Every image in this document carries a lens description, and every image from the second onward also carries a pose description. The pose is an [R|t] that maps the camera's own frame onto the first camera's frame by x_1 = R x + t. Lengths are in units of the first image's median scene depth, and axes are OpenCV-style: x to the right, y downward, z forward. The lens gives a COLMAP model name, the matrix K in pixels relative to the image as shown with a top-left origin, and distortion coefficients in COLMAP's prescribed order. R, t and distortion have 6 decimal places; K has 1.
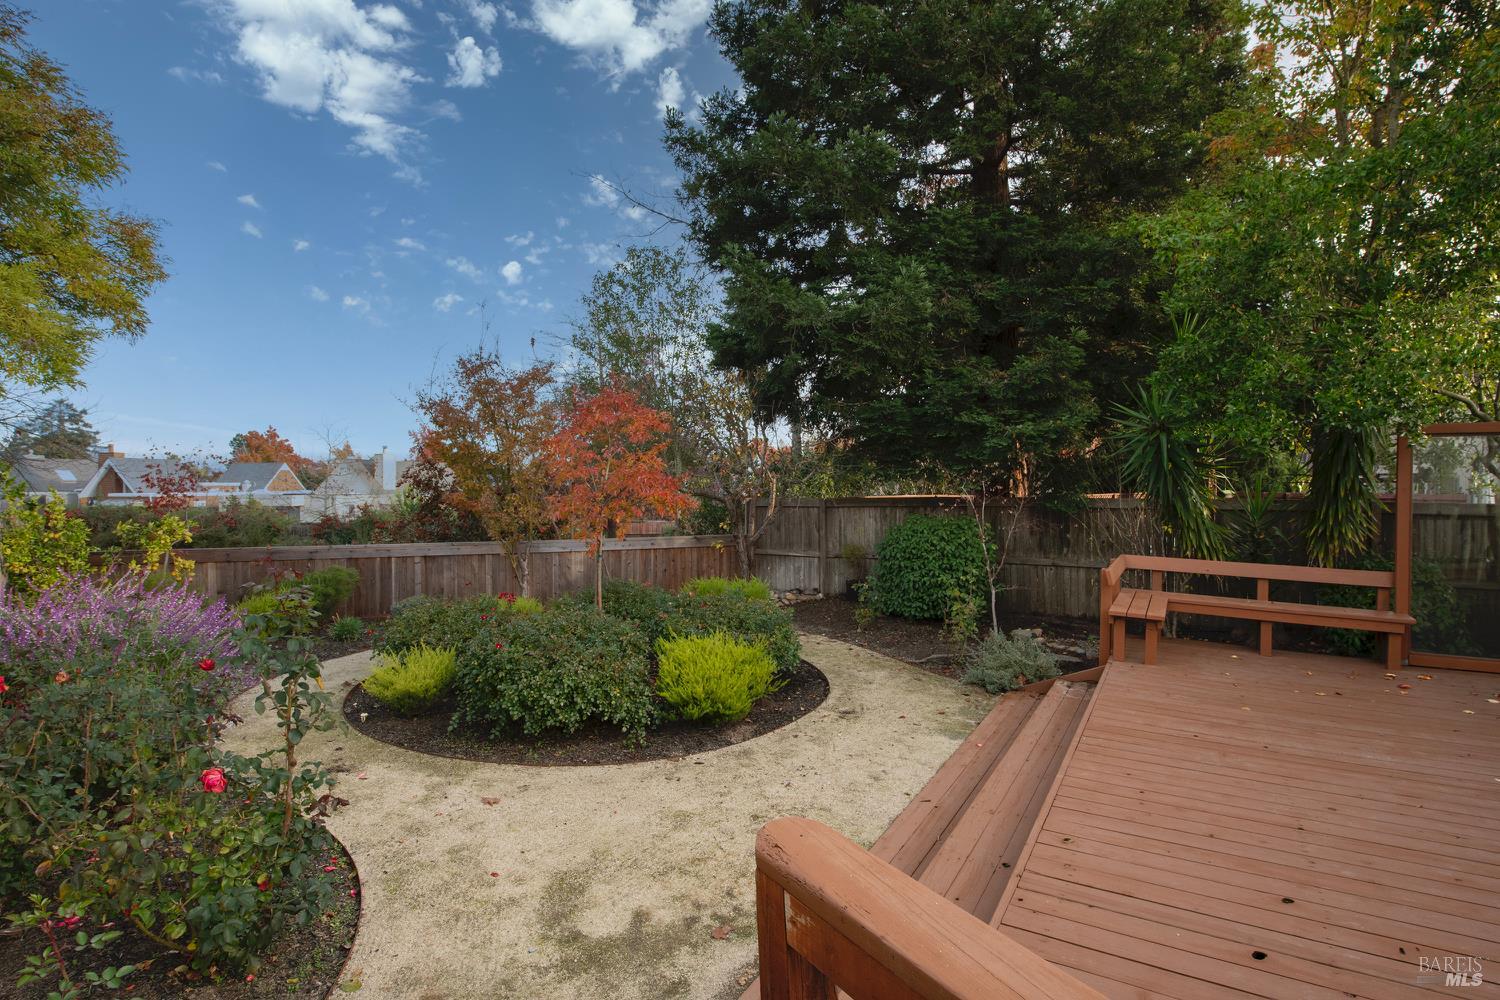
lens RADIAL K [[764.5, 0, 750.0], [0, 764.5, 500.0], [0, 0, 1]] dist [-0.003725, -0.000762]
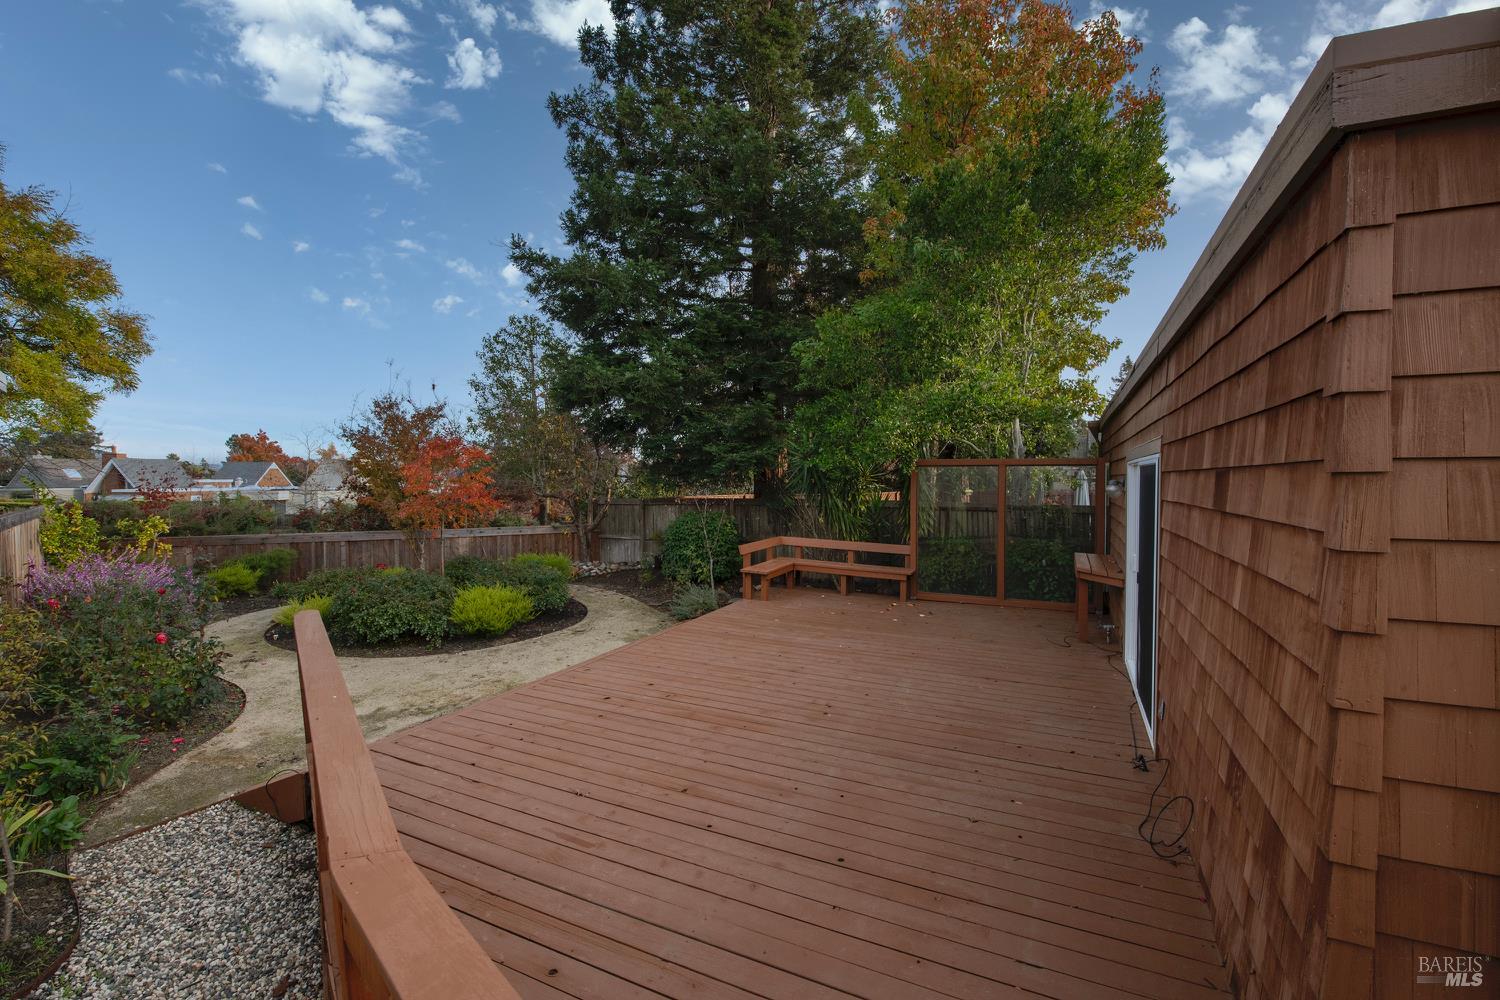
lens RADIAL K [[655.4, 0, 750.0], [0, 655.4, 500.0], [0, 0, 1]] dist [-0.009910, -0.000375]
pose [[0.997020, -0.003171, 0.077077, 0.238707], [0.002197, 0.999917, 0.012714, -0.017521], [-0.077111, -0.012506, 0.996944, -0.282252]]
